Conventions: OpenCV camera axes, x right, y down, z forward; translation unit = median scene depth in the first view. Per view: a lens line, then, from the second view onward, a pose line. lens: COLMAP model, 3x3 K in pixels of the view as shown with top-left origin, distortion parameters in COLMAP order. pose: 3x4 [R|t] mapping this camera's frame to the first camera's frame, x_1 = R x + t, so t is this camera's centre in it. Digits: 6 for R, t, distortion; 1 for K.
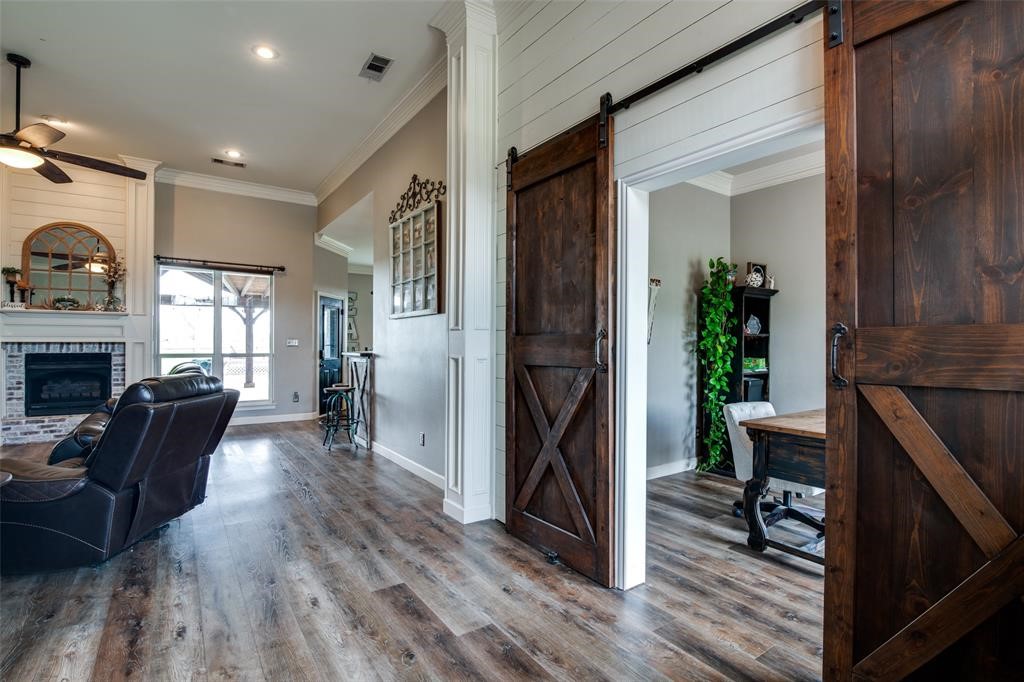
lens RADIAL K [[487.7, 0, 508.9], [0, 487.7, 342.1], [0, 0, 1]] dist [-0.003294, -0.000370]
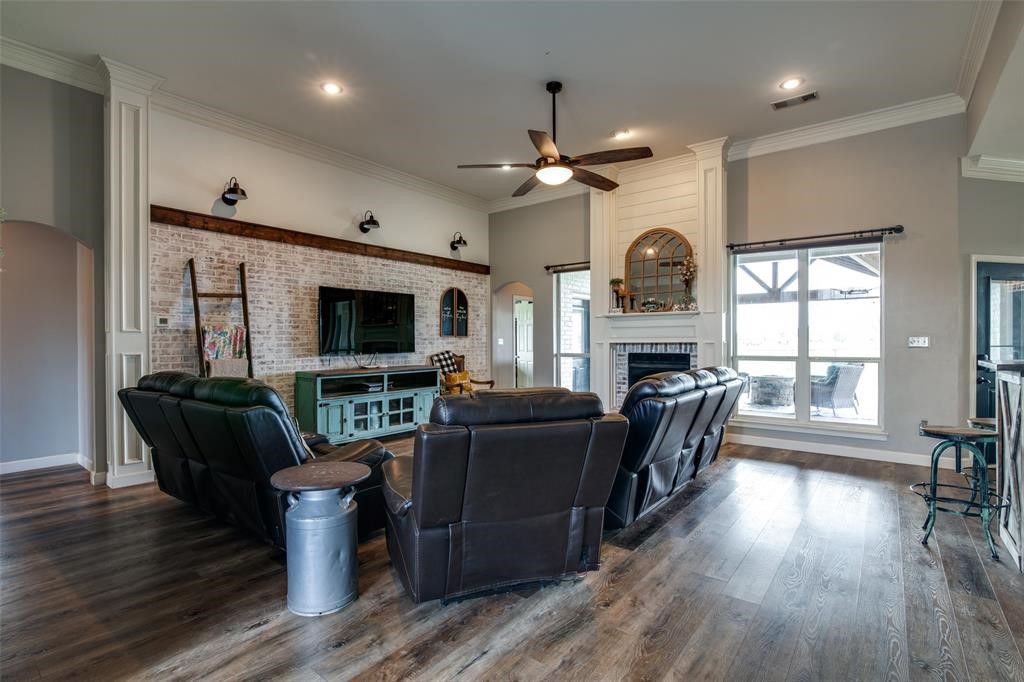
lens RADIAL K [[487.7, 0, 509.9], [0, 487.7, 342.2], [0, 0, 1]] dist [-0.003294, -0.000370]
pose [[0.292239, -0.004600, -0.956334, 0.008148], [0.005230, 0.999981, -0.003211, 0.000641], [0.956331, -0.004063, 0.292257, 0.382747]]
